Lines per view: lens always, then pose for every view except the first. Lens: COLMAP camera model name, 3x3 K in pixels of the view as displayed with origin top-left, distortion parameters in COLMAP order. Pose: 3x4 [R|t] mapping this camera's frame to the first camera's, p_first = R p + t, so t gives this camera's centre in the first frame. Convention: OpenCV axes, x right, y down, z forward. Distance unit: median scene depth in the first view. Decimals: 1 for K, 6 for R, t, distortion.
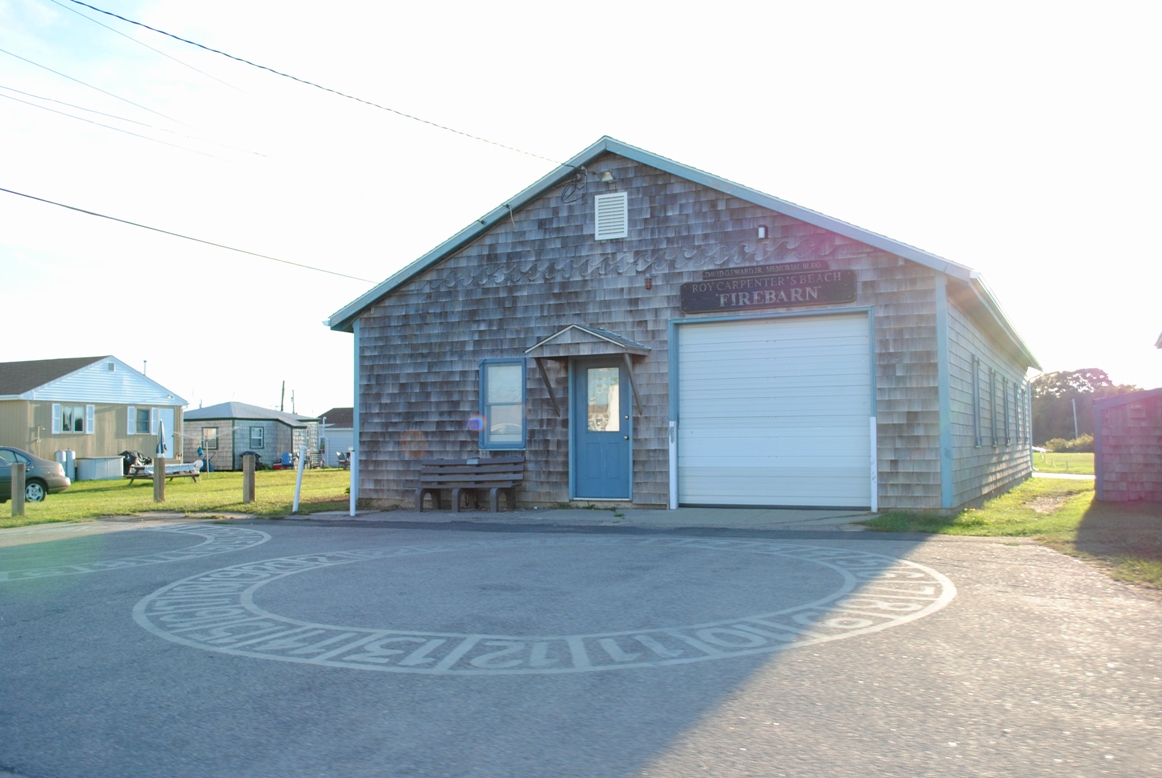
lens RADIAL K [[1109.2, 0, 582.1], [0, 1109.2, 390.4], [0, 0, 1]] dist [-0.073226, 0.000000]
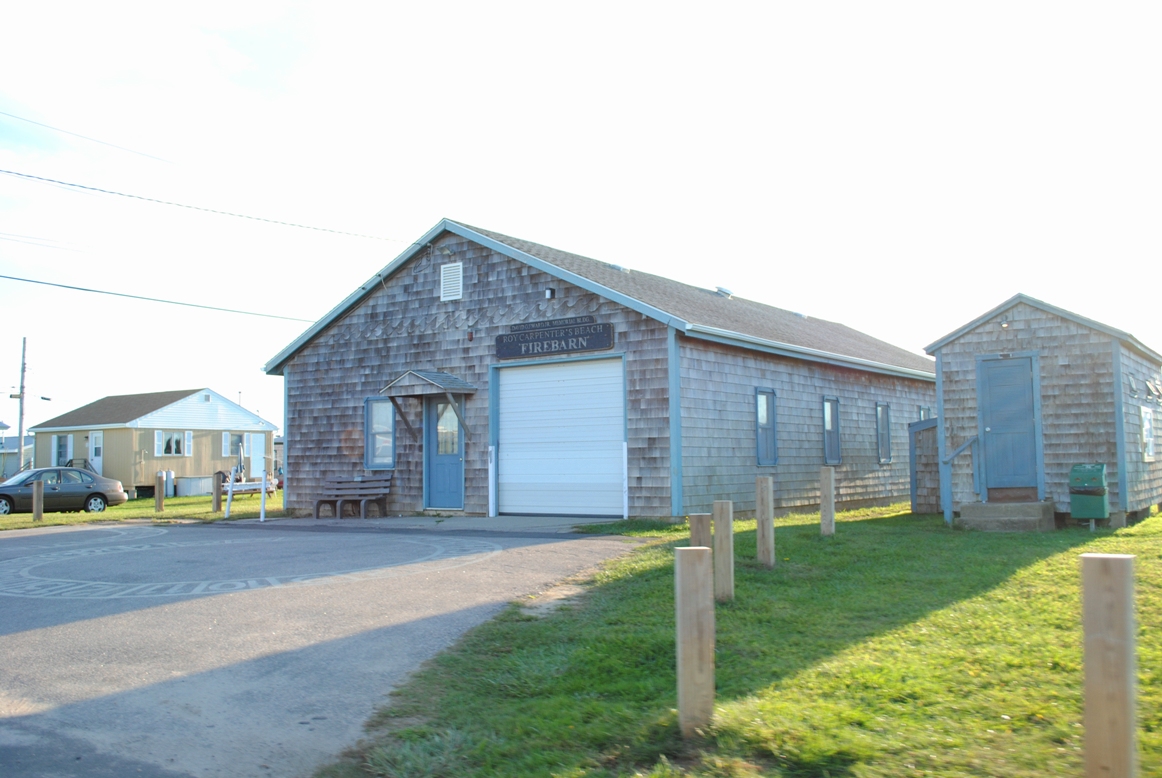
lens RADIAL K [[1109.2, 0, 580.4], [0, 1109.2, 389.0], [0, 0, 1]] dist [-0.073226, 0.000000]
pose [[0.986623, -0.015767, -0.162252, 0.368844], [0.012949, 0.999747, -0.018411, -0.011644], [0.162501, 0.016064, 0.986578, -0.205108]]
